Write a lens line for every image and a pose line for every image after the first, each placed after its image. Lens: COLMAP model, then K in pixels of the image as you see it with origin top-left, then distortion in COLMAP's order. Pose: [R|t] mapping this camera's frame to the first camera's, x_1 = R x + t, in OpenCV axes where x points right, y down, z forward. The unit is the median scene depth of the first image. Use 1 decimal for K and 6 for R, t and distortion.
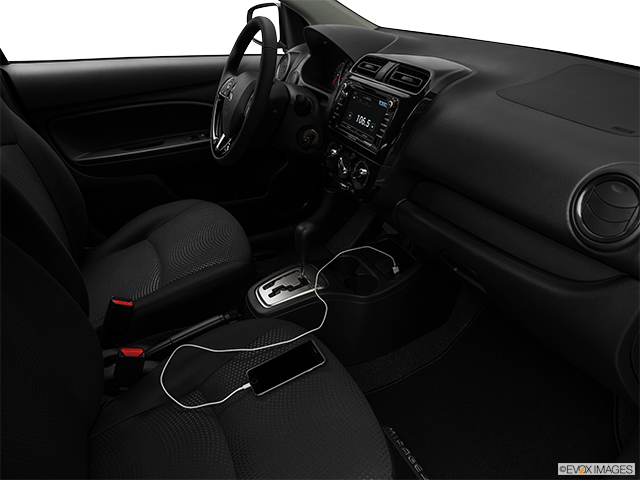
lens RADIAL K [[490.2, 0, 320.0], [0, 490.2, 240.0], [0, 0, 1]] dist [-0.133723, 0.080948]
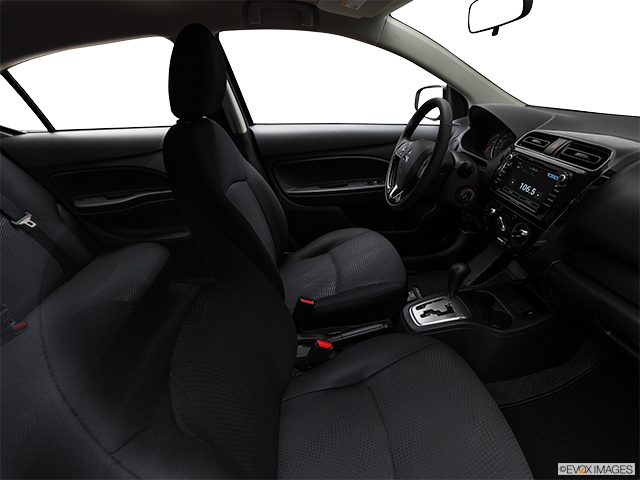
lens RADIAL K [[329.8, 0, 320.0], [0, 329.8, 240.0], [0, 0, 1]] dist [-0.063526, 0.022465]
pose [[0.939680, 0.127378, -0.317454, -0.104393], [-0.132653, 0.991150, 0.005037, -0.052205], [0.315286, 0.037378, 0.948260, 0.095981]]
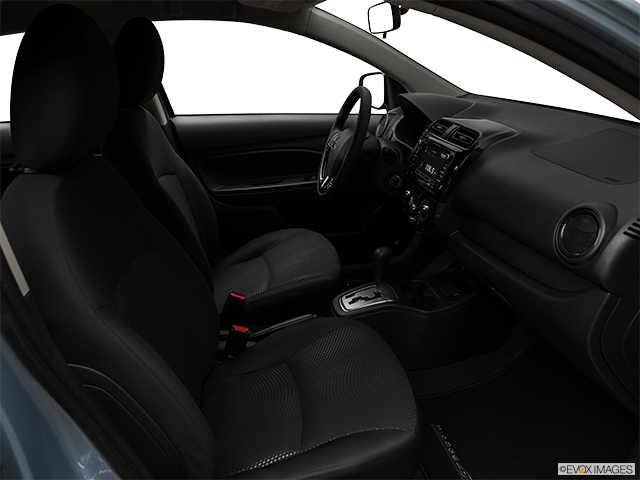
lens RADIAL K [[490.2, 0, 320.0], [0, 490.2, 240.0], [0, 0, 1]] dist [-0.133723, 0.080948]
pose [[0.969034, 0.071366, -0.236389, 0.108466], [-0.095545, 0.991123, -0.092449, 0.076098], [0.227692, 0.112172, 0.967251, -0.250361]]
